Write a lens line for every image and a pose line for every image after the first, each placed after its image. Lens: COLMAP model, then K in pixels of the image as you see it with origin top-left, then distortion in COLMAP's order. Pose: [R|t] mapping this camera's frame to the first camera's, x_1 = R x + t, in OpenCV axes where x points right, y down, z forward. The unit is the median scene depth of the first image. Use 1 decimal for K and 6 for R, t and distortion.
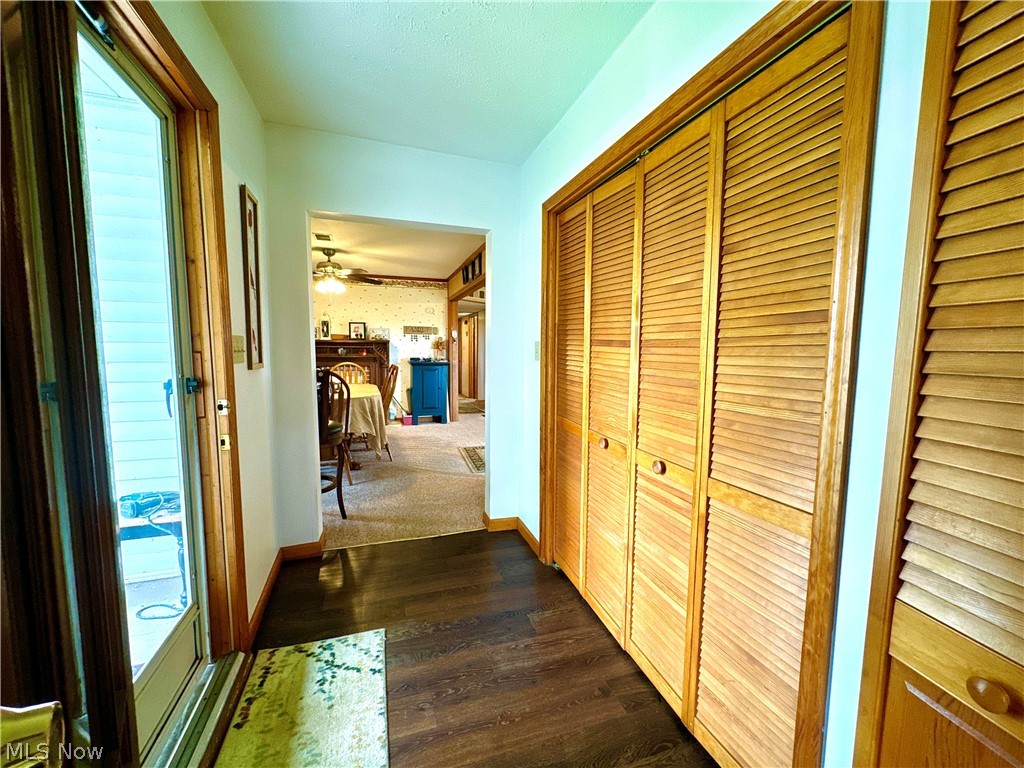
lens RADIAL K [[407.7, 0, 512.0], [0, 407.7, 384.0], [0, 0, 1]] dist [-0.000389, 0.000070]
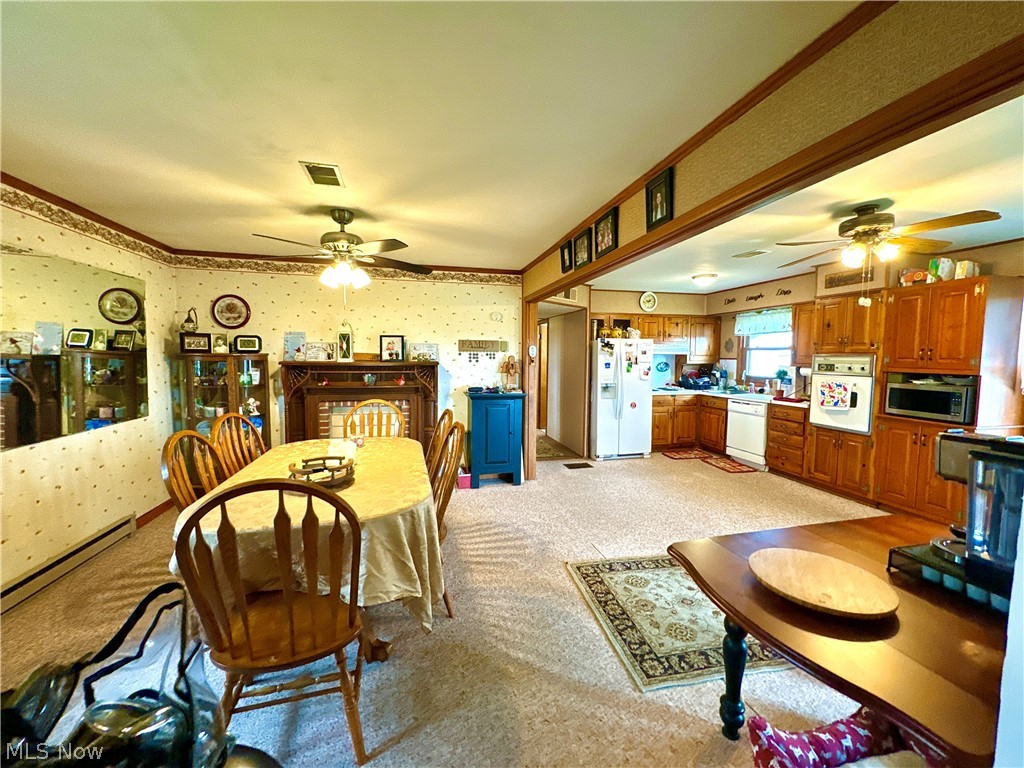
lens RADIAL K [[407.7, 0, 512.0], [0, 407.7, 384.0], [0, 0, 1]] dist [-0.000389, 0.000070]
pose [[0.996110, 0.005144, -0.087967, -0.123125], [-0.006360, 0.999888, -0.013547, -0.063127], [0.087888, 0.014054, 0.996031, 0.349579]]
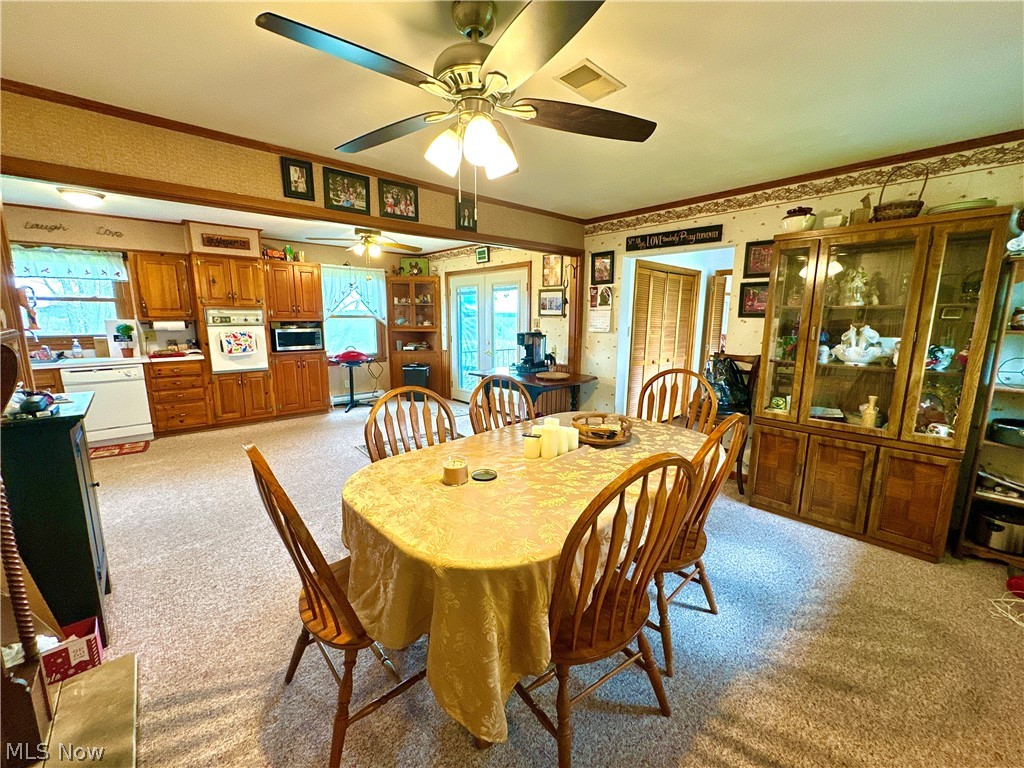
lens RADIAL K [[407.7, 0, 512.0], [0, 407.7, 384.0], [0, 0, 1]] dist [-0.000389, 0.000070]
pose [[-0.388953, -0.165046, 0.906353, -0.573170], [0.070445, 0.975612, 0.207890, -0.104913], [-0.918560, 0.144707, -0.367841, 0.854794]]
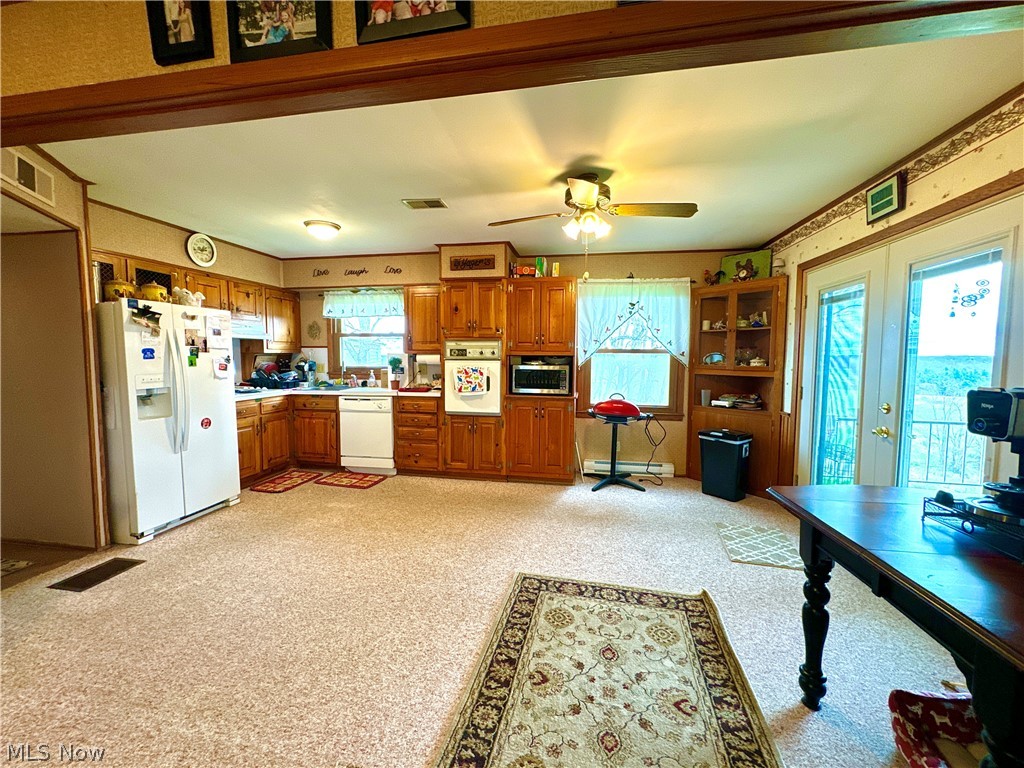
lens RADIAL K [[407.7, 0, 512.0], [0, 407.7, 384.0], [0, 0, 1]] dist [-0.000389, 0.000070]
pose [[0.484670, -0.064975, 0.872281, -0.194215], [0.072848, 0.996771, 0.033771, -0.068607], [-0.871658, 0.047176, 0.487838, 0.668262]]
